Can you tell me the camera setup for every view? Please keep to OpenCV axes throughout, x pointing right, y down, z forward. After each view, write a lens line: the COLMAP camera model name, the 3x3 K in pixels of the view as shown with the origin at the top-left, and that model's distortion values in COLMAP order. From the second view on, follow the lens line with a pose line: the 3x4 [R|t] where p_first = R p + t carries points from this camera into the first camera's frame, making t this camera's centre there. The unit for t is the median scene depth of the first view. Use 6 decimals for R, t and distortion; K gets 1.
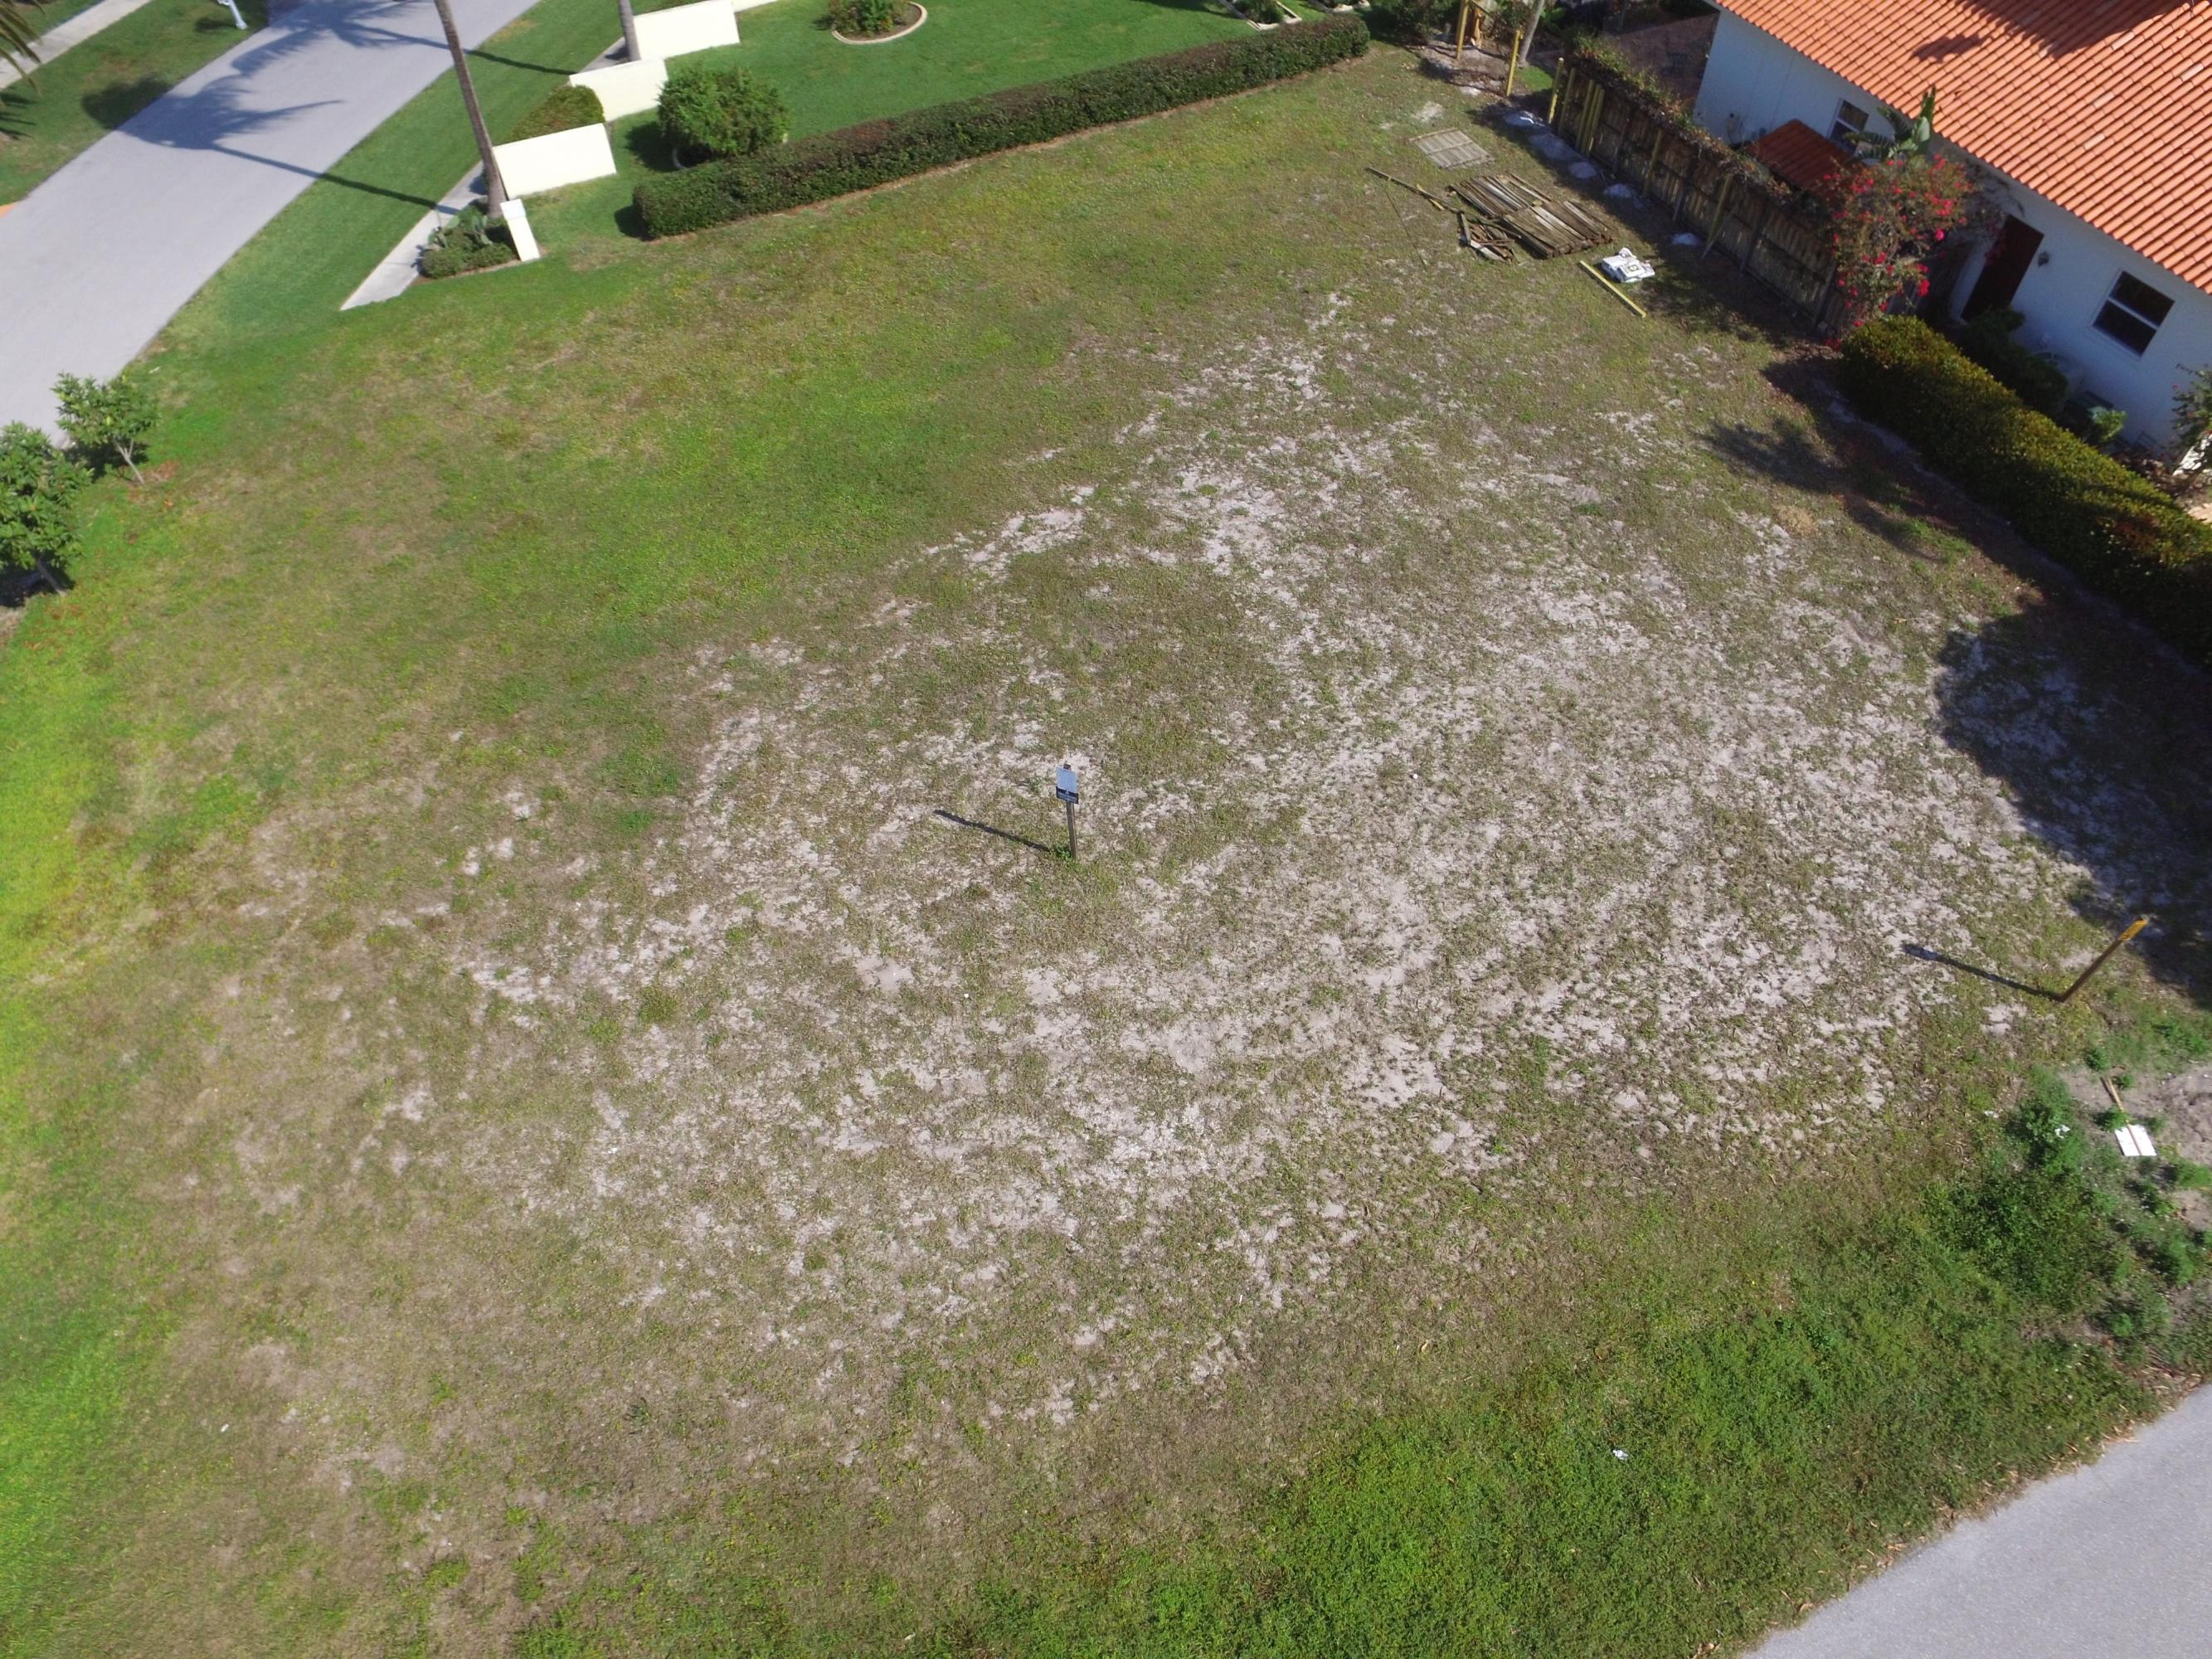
lens RADIAL K [[1502.9, 0, 1114.1], [0, 1502.9, 892.8], [0, 0, 1]] dist [-0.129495, 0.099268]
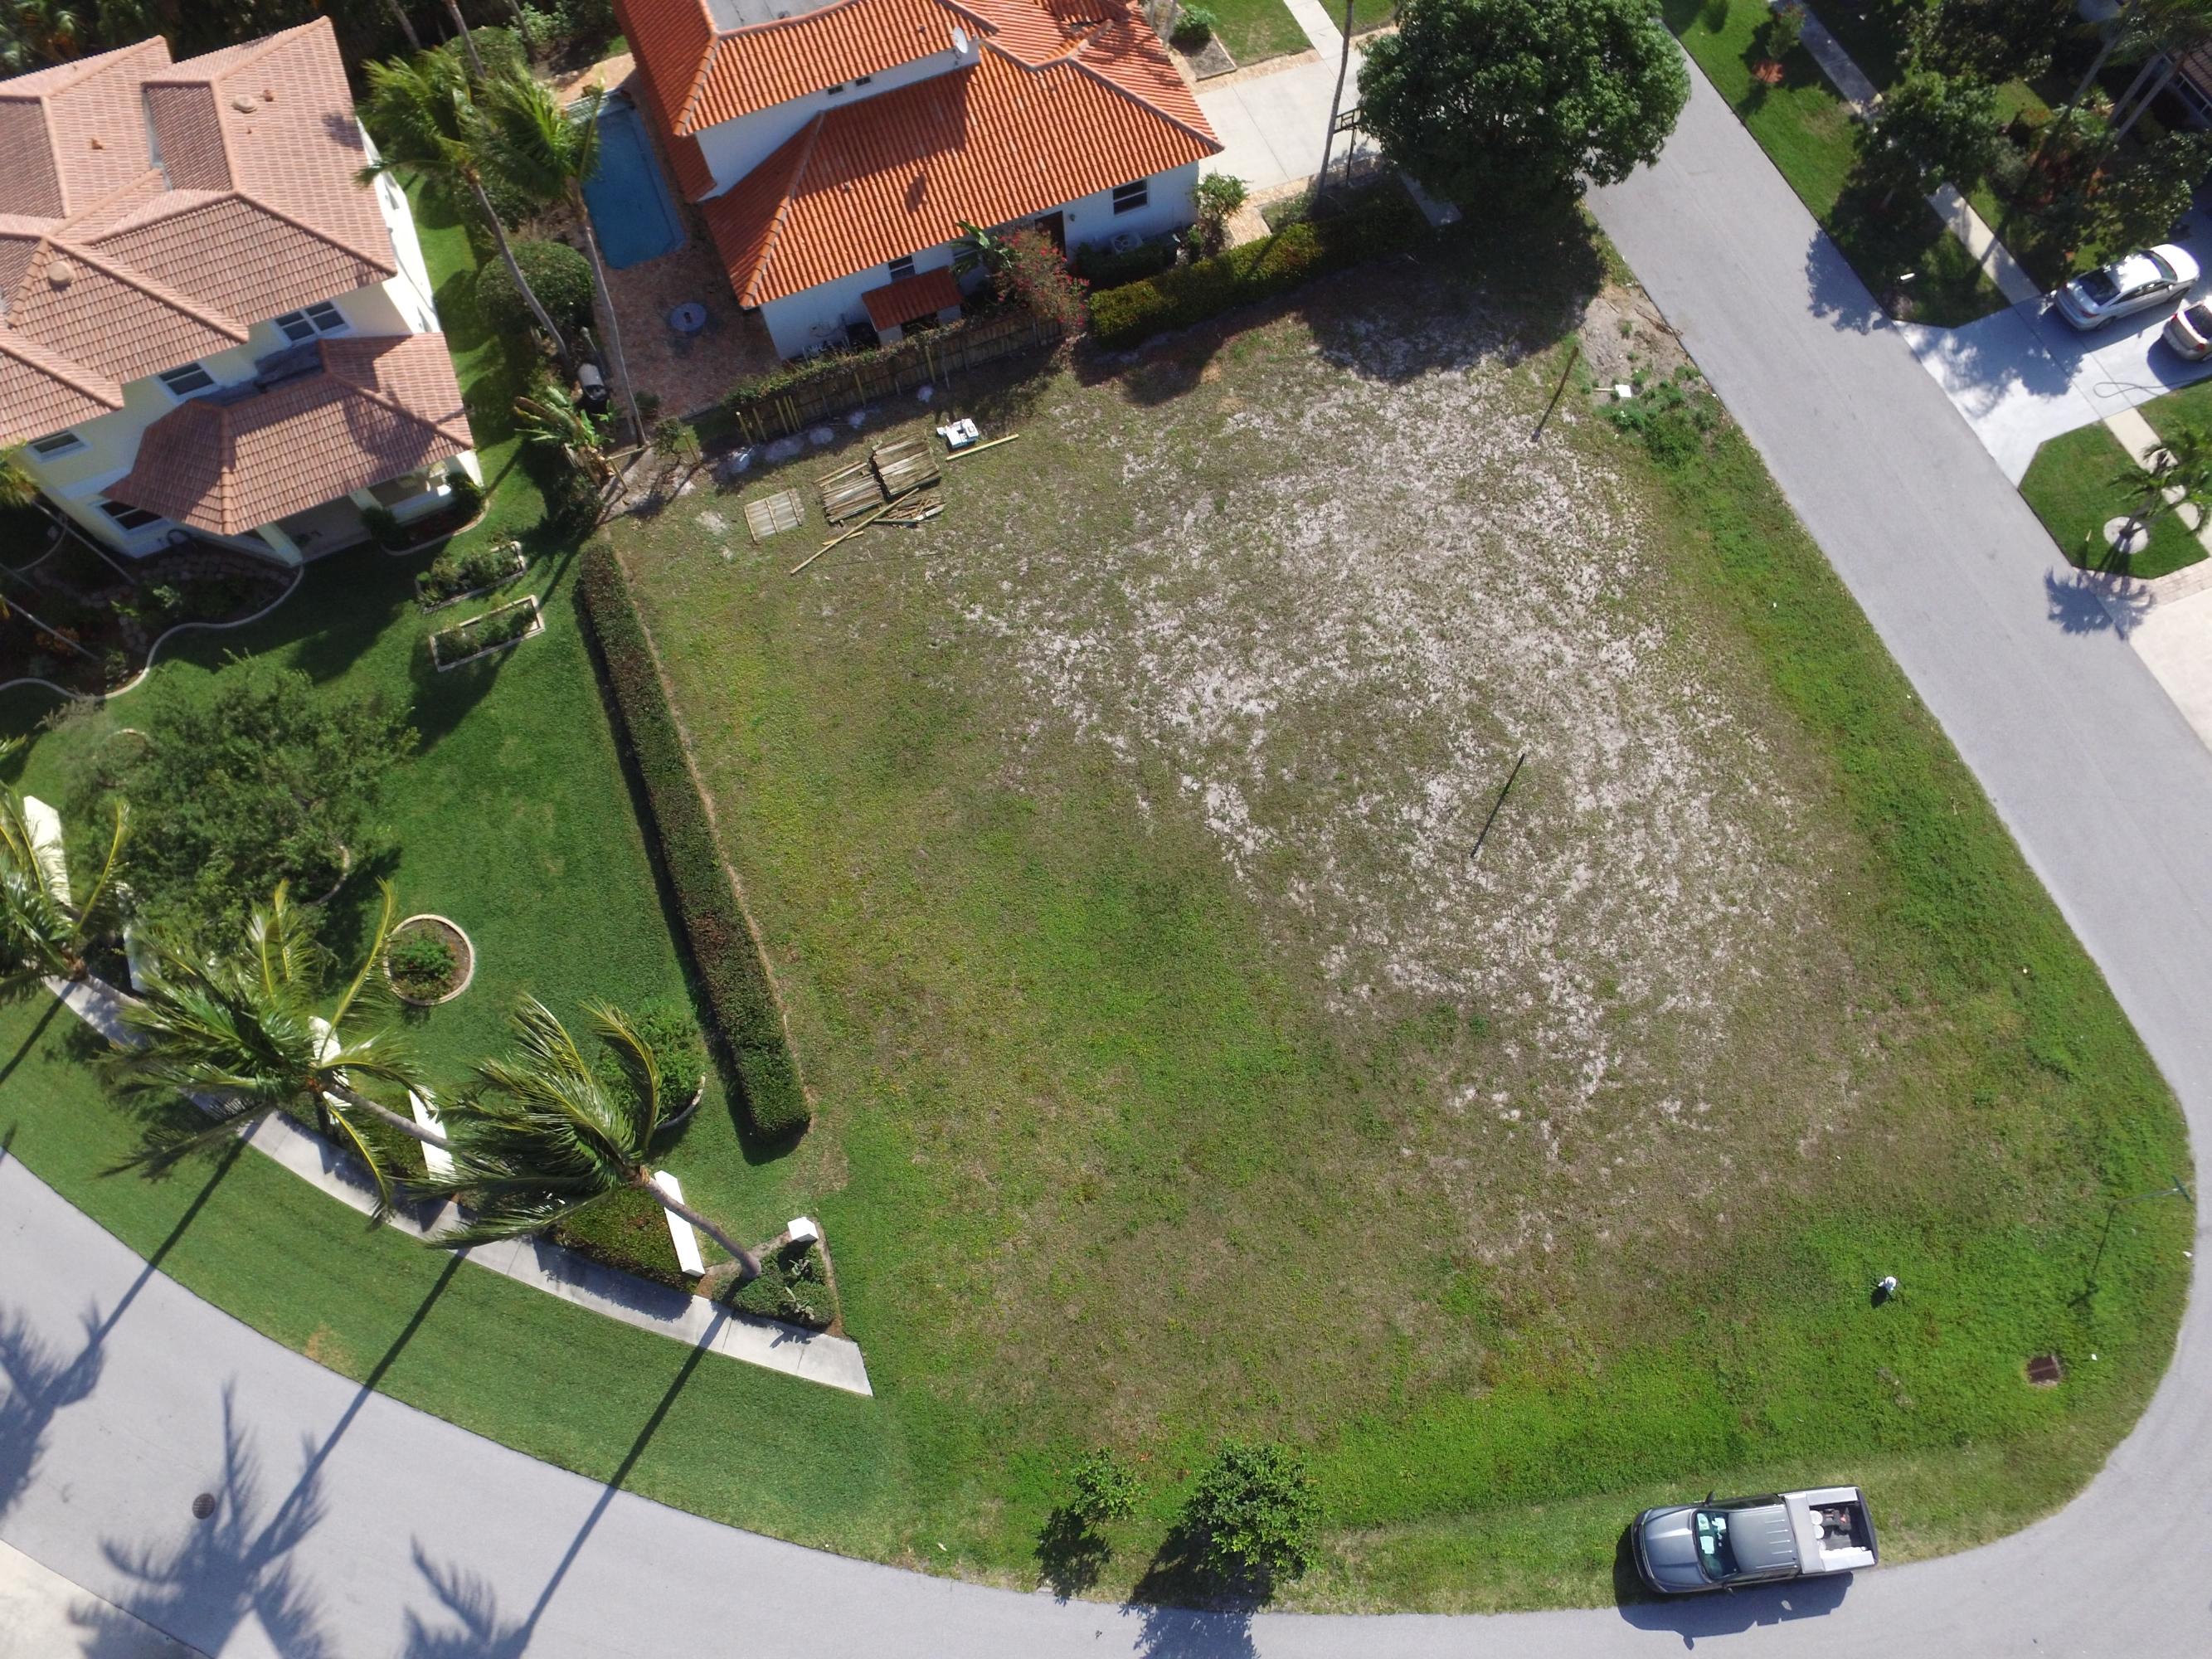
lens RADIAL K [[1497.7, 0, 1120.7], [0, 1497.7, 893.6], [0, 0, 1]] dist [-0.123125, 0.095103]
pose [[0.040260, -0.929874, 0.365668, -0.830122], [0.813796, 0.242857, 0.527974, -1.332701], [-0.579754, 0.276323, 0.766505, -0.120193]]
